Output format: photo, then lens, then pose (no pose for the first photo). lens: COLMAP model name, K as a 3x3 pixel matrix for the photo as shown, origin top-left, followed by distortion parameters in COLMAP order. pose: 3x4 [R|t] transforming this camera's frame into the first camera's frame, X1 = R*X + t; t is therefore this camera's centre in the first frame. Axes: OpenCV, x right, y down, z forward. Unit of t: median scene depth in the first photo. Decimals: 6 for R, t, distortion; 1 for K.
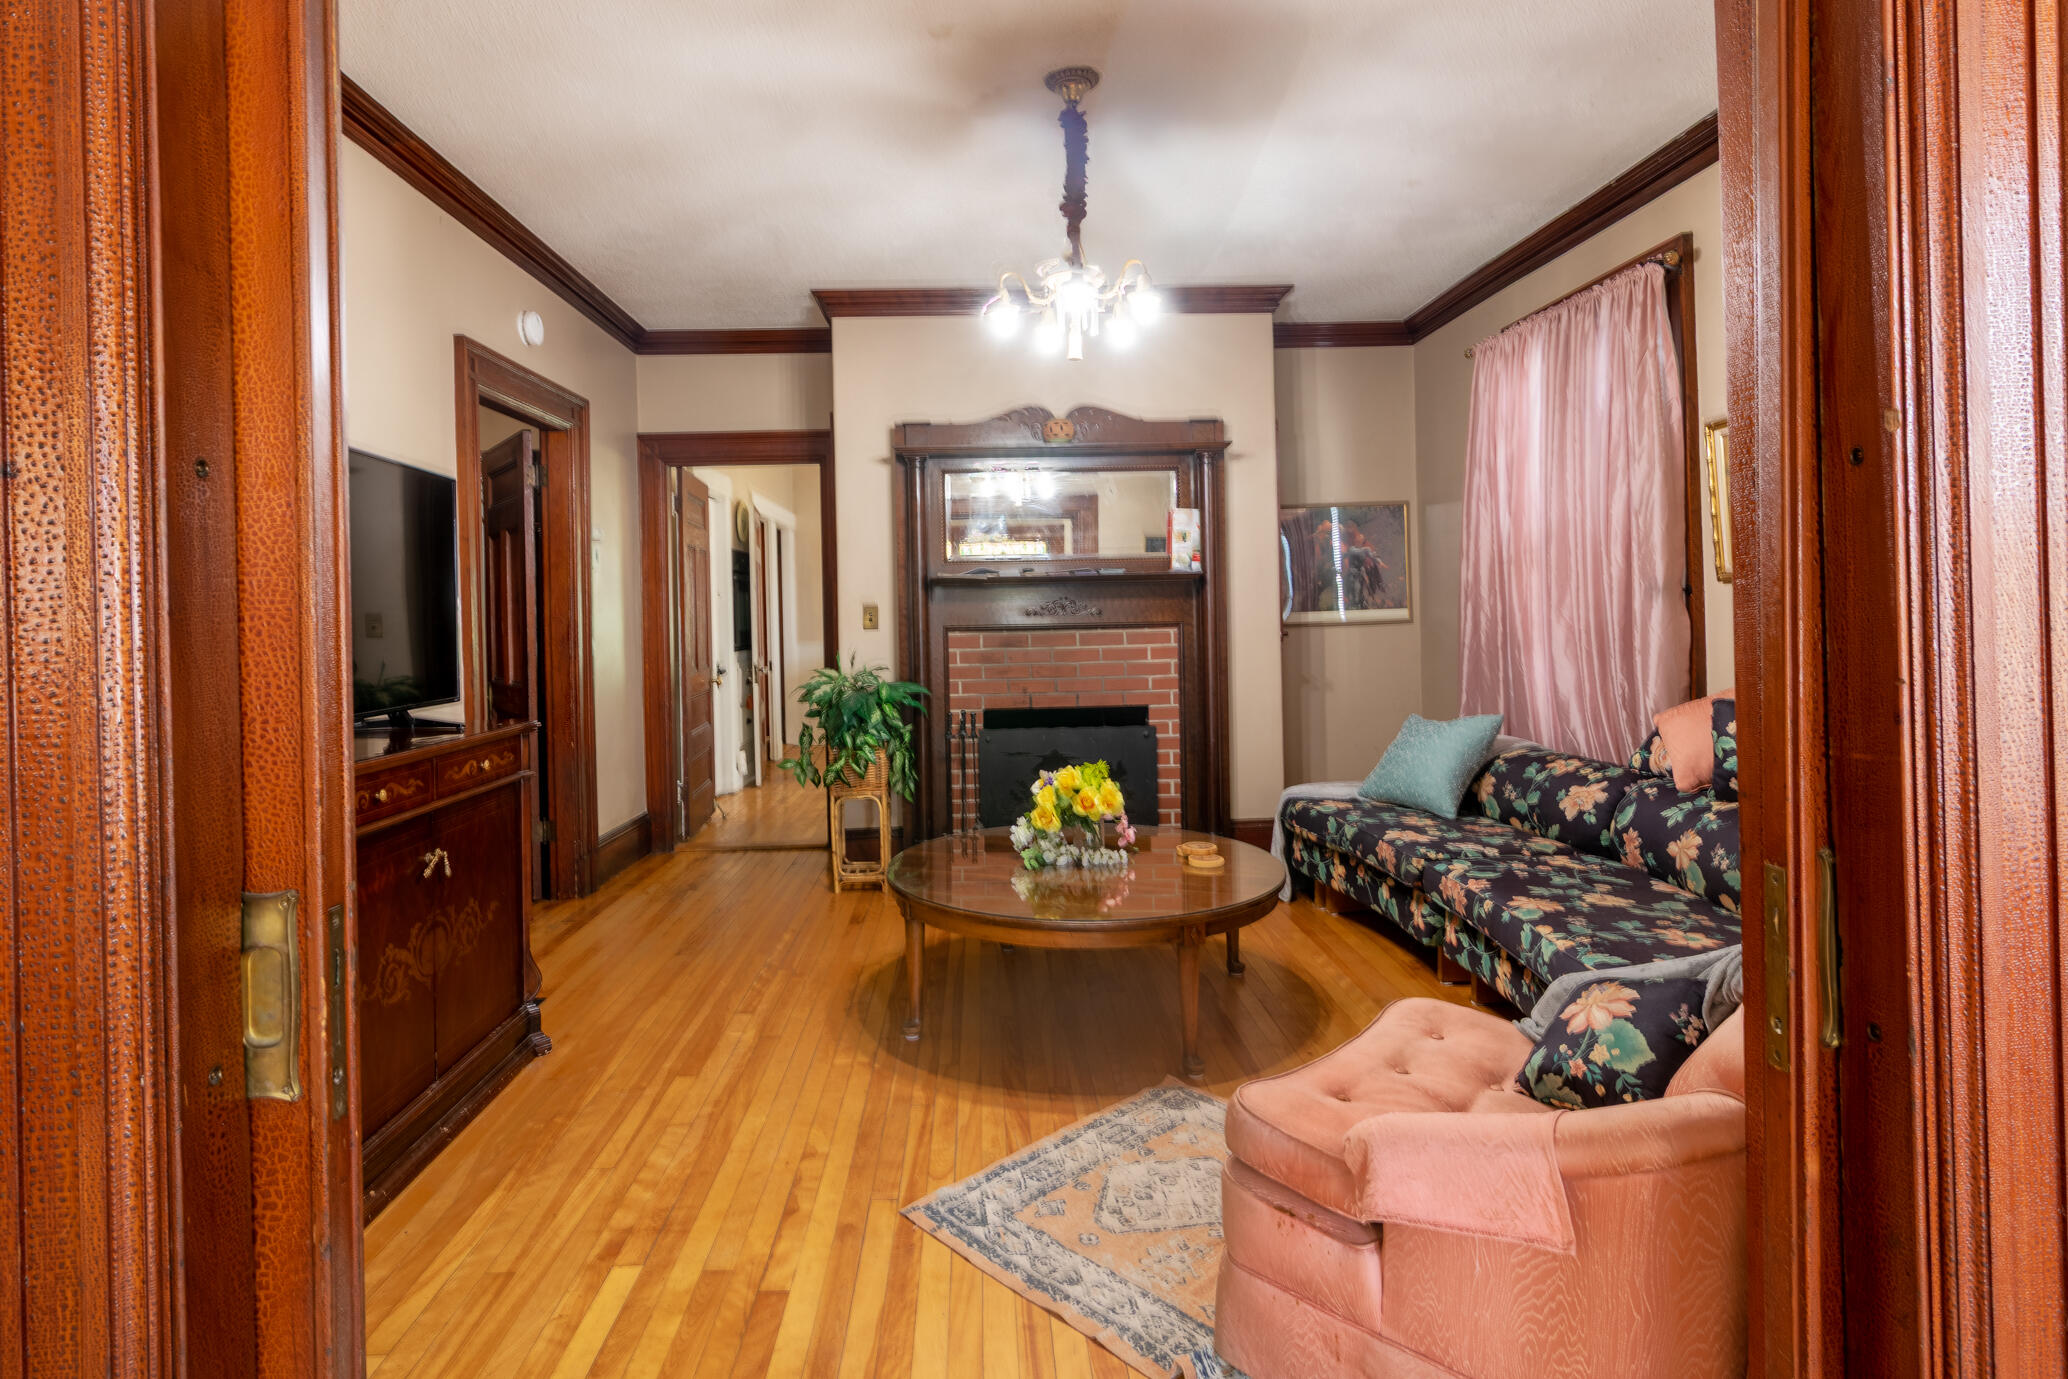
lens RADIAL K [[1142.8, 0, 1081.1], [0, 1142.8, 608.3], [0, 0, 1]] dist [0.014283, -0.000053]
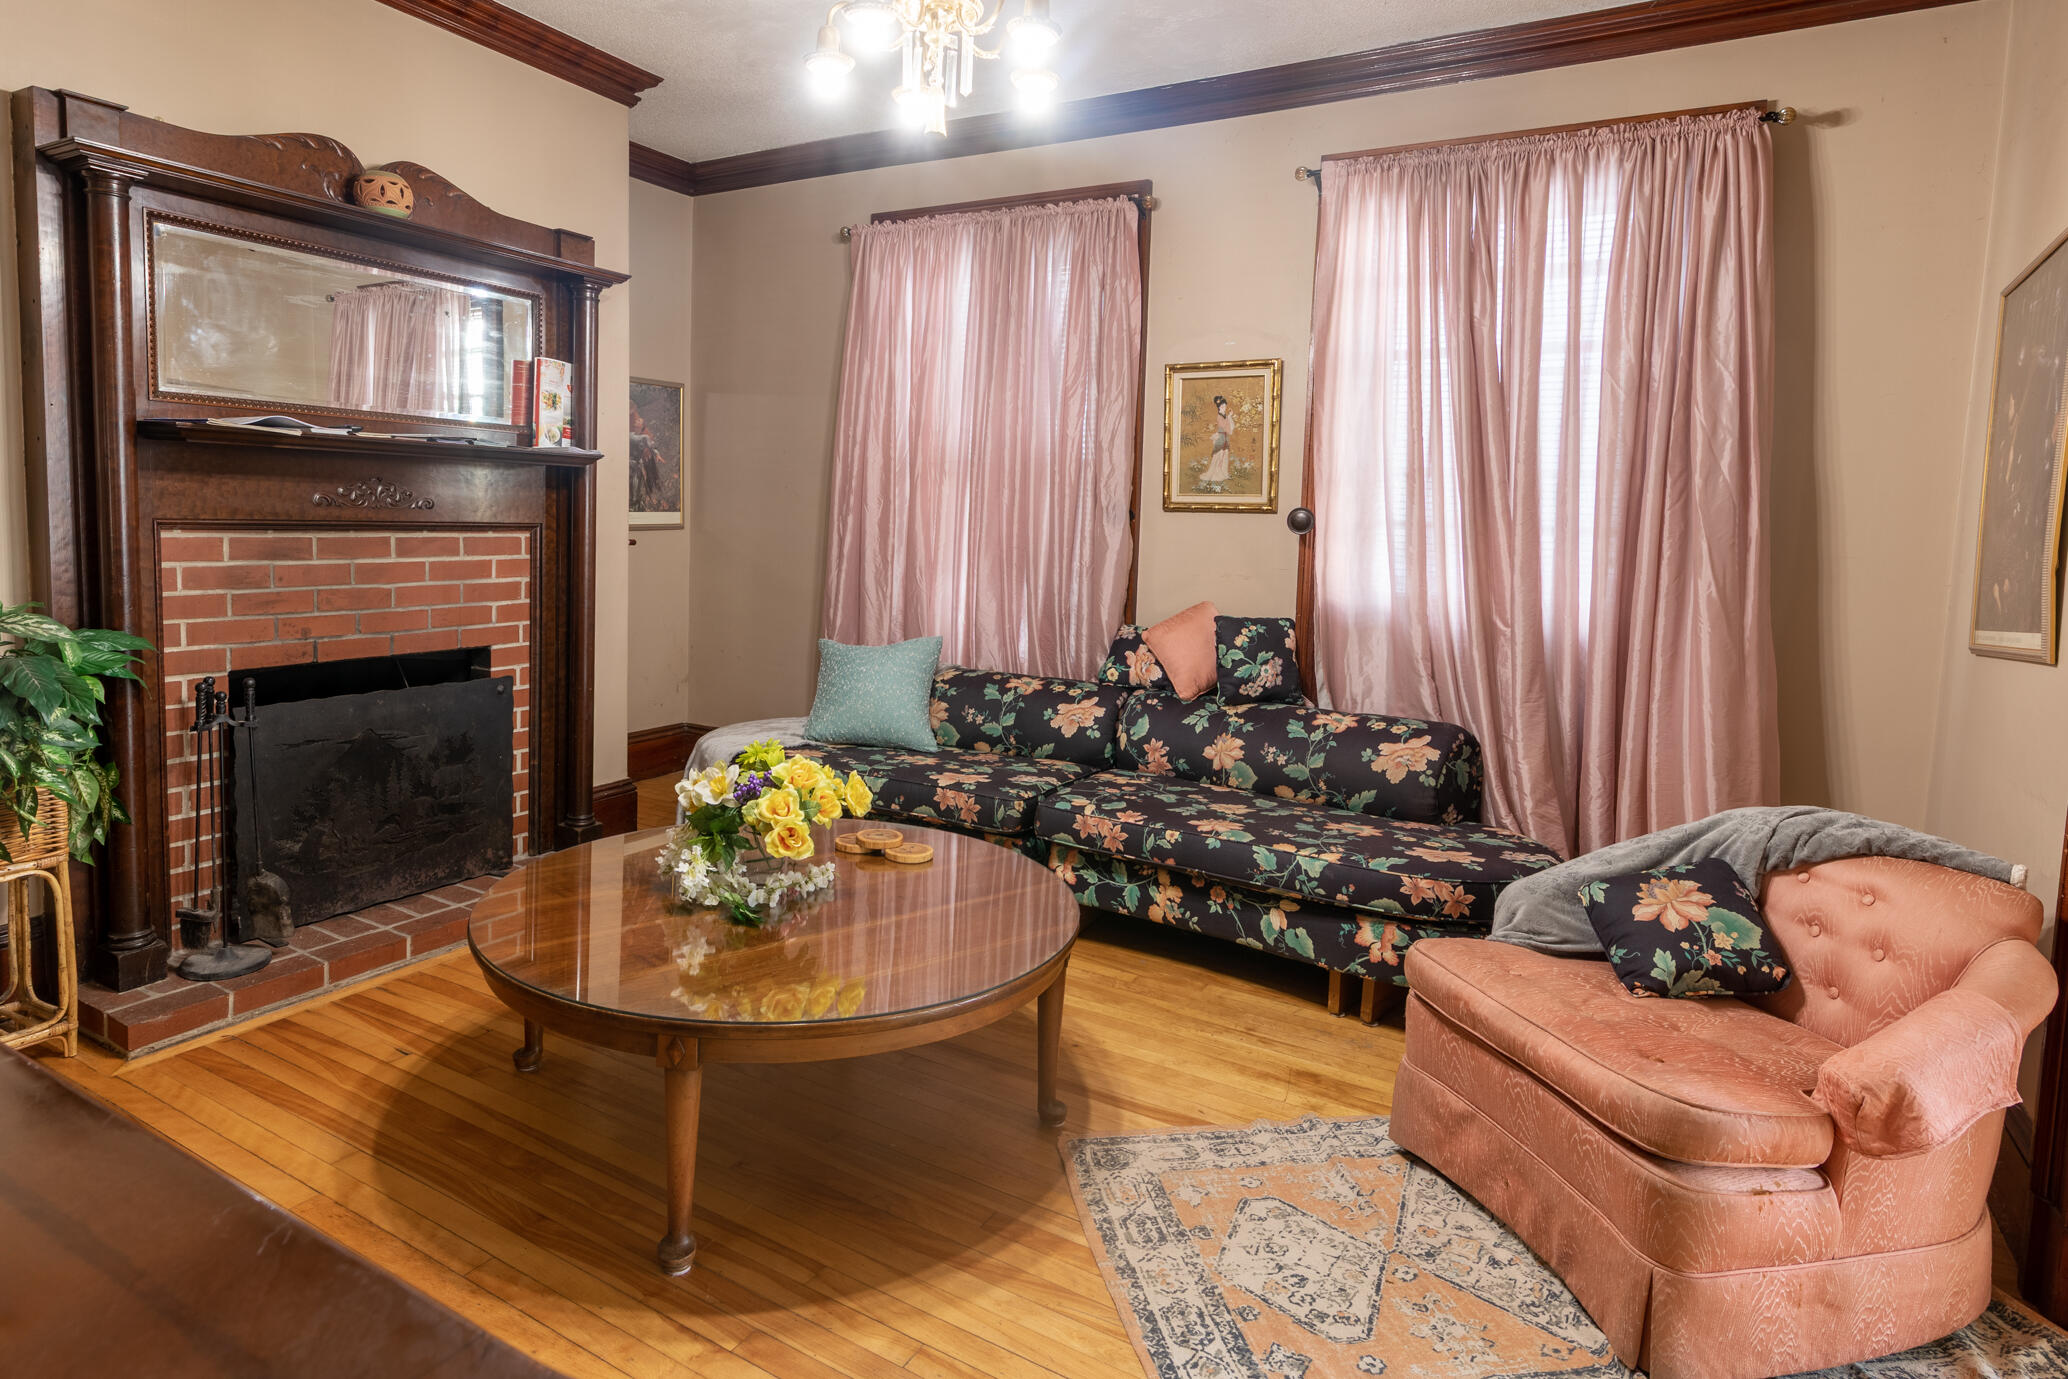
lens RADIAL K [[1142.8, 0, 1081.1], [0, 1142.8, 608.3], [0, 0, 1]] dist [0.014283, -0.000053]
pose [[0.547432, -0.029761, 0.836321, -0.385638], [-0.046177, 0.996771, 0.065697, 0.002652], [-0.835575, -0.074583, 0.544290, 0.415421]]
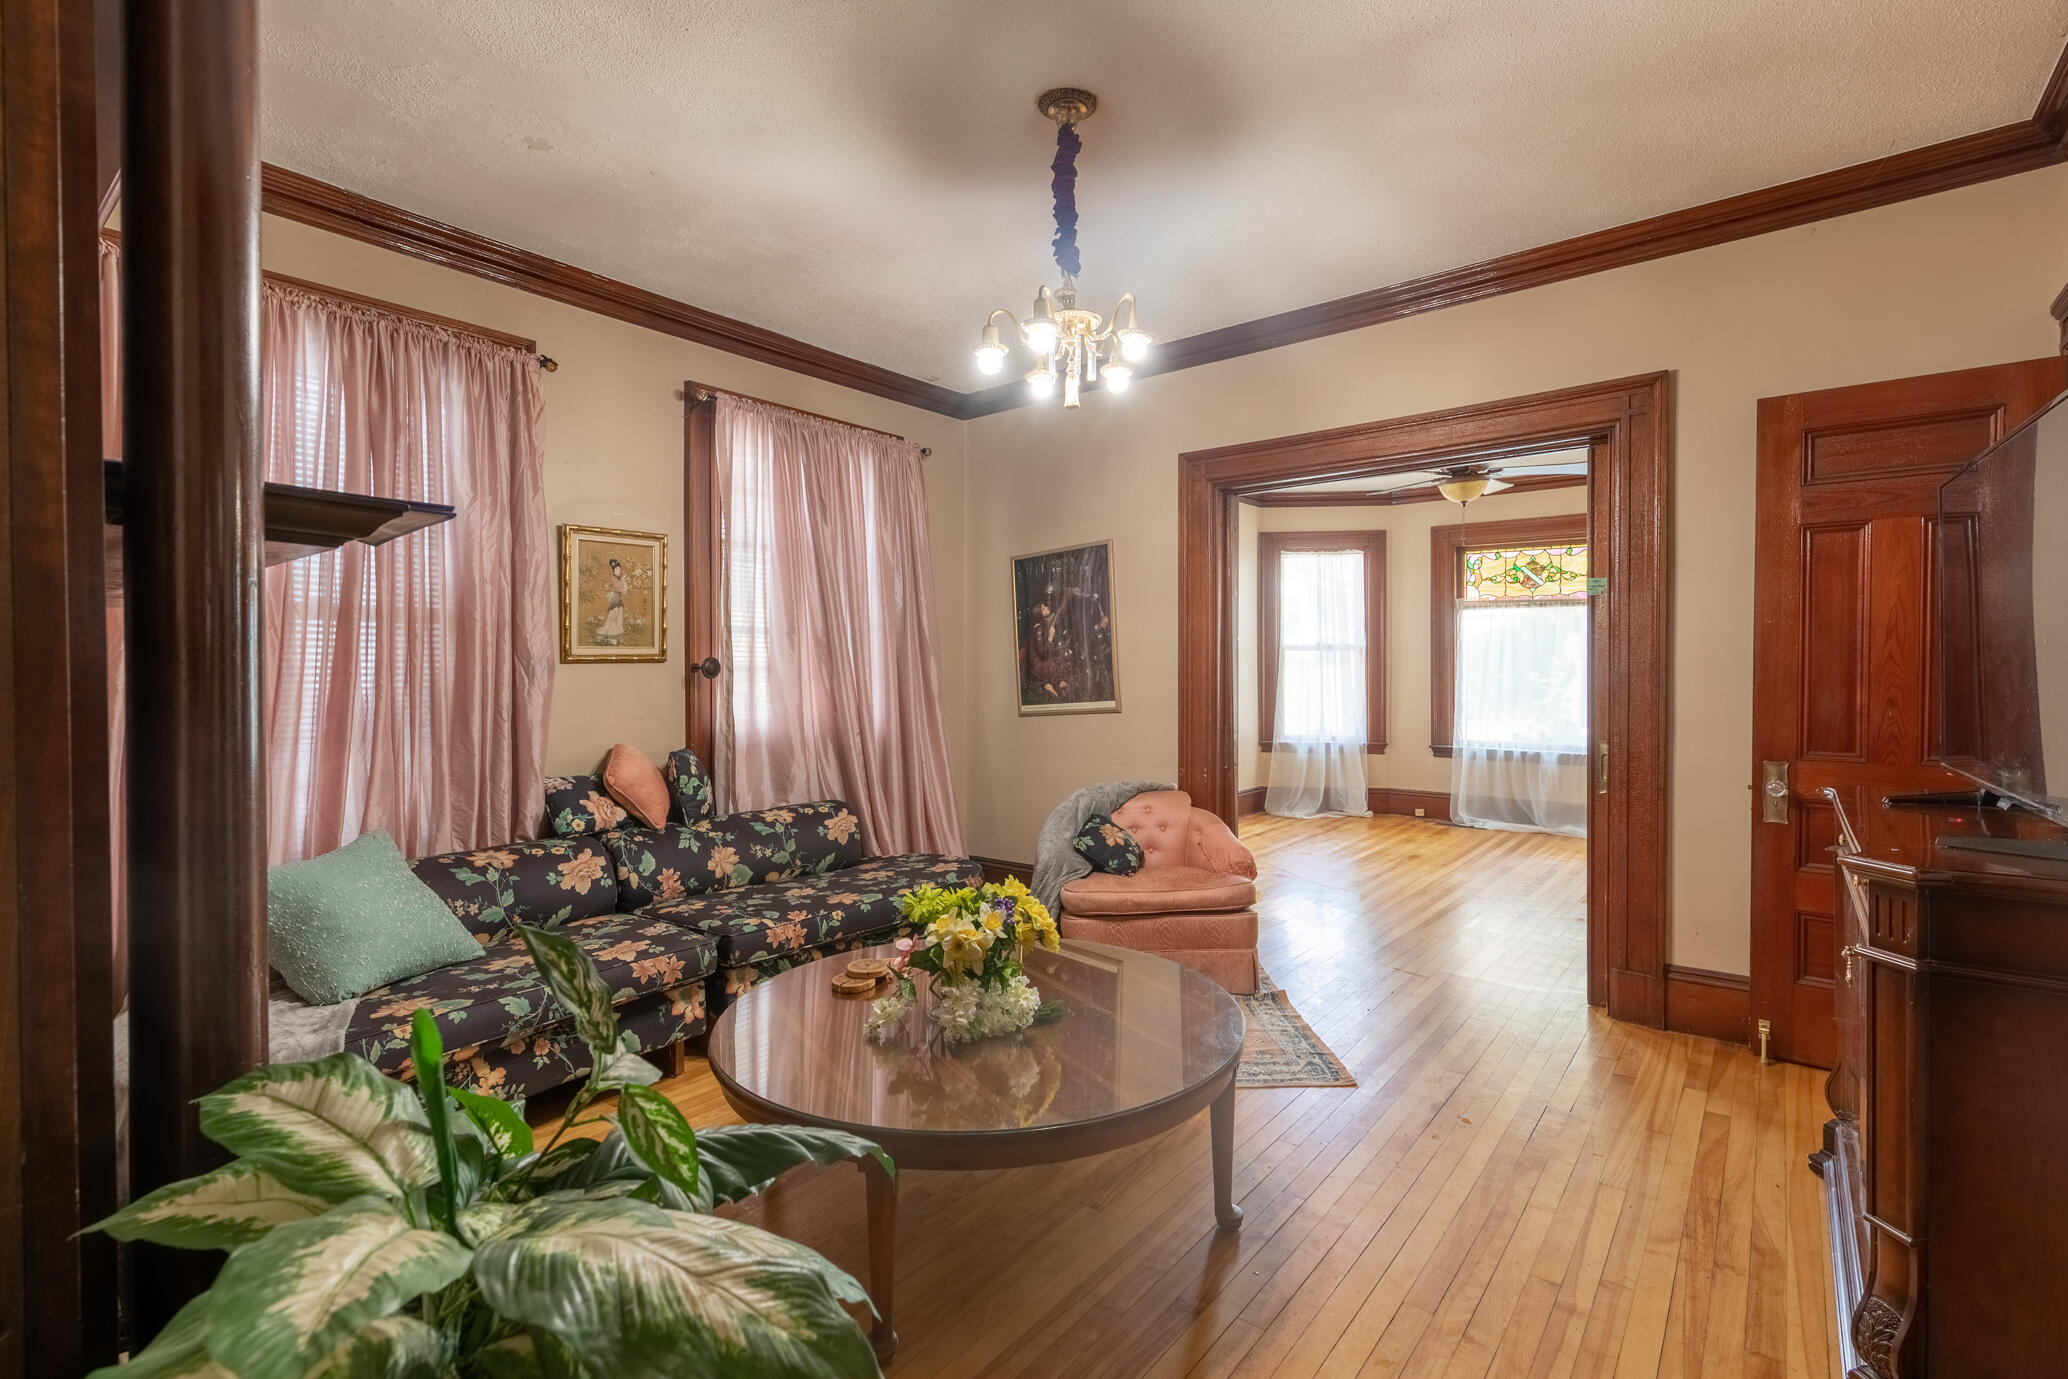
lens RADIAL K [[899.4, 0, 1039.6], [0, 899.4, 667.9], [0, 0, 1]] dist [0.001596, 0.000258]
pose [[-0.714371, 0.013816, 0.699631, -0.391354], [0.010367, 0.999904, -0.009161, -0.003482], [-0.699690, 0.000709, -0.714446, 1.198768]]
